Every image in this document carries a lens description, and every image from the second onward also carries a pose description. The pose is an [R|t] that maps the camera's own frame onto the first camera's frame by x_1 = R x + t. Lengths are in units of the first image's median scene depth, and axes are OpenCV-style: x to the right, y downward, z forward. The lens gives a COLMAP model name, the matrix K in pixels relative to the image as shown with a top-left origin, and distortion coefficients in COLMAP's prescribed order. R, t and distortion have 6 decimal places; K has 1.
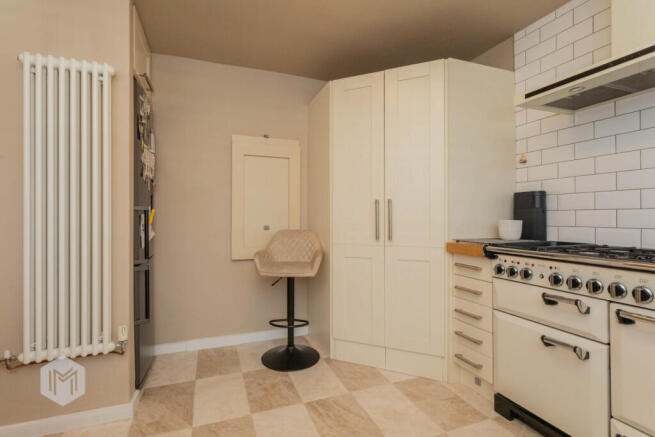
lens RADIAL K [[308.6, 0, 324.2], [0, 308.6, 217.3], [0, 0, 1]] dist [0.002089, -0.000091]
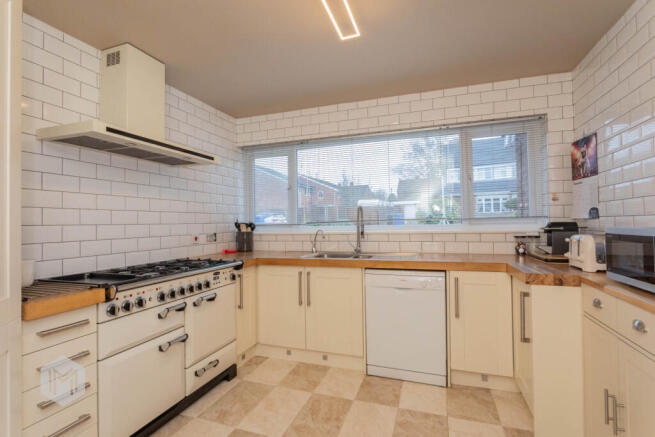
lens RADIAL K [[325.8, 0, 326.0], [0, 325.8, 216.6], [0, 0, 1]] dist [-0.005208, -0.000166]
pose [[-0.762019, 0.017106, 0.647329, -0.514354], [0.012737, 0.999854, -0.011428, -0.084774], [-0.647429, -0.000463, -0.762125, 1.267487]]
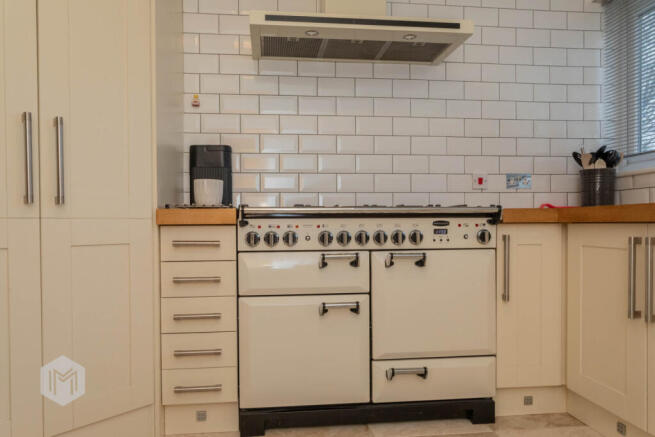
lens RADIAL K [[491.8, 0, 324.1], [0, 491.8, 224.4], [0, 0, 1]] dist [0.010876, 0.005141]
pose [[0.263710, -0.003953, 0.964594, -0.498239], [0.002182, 0.999991, 0.003501, 0.124619], [-0.964600, 0.001181, 0.263716, 0.502032]]
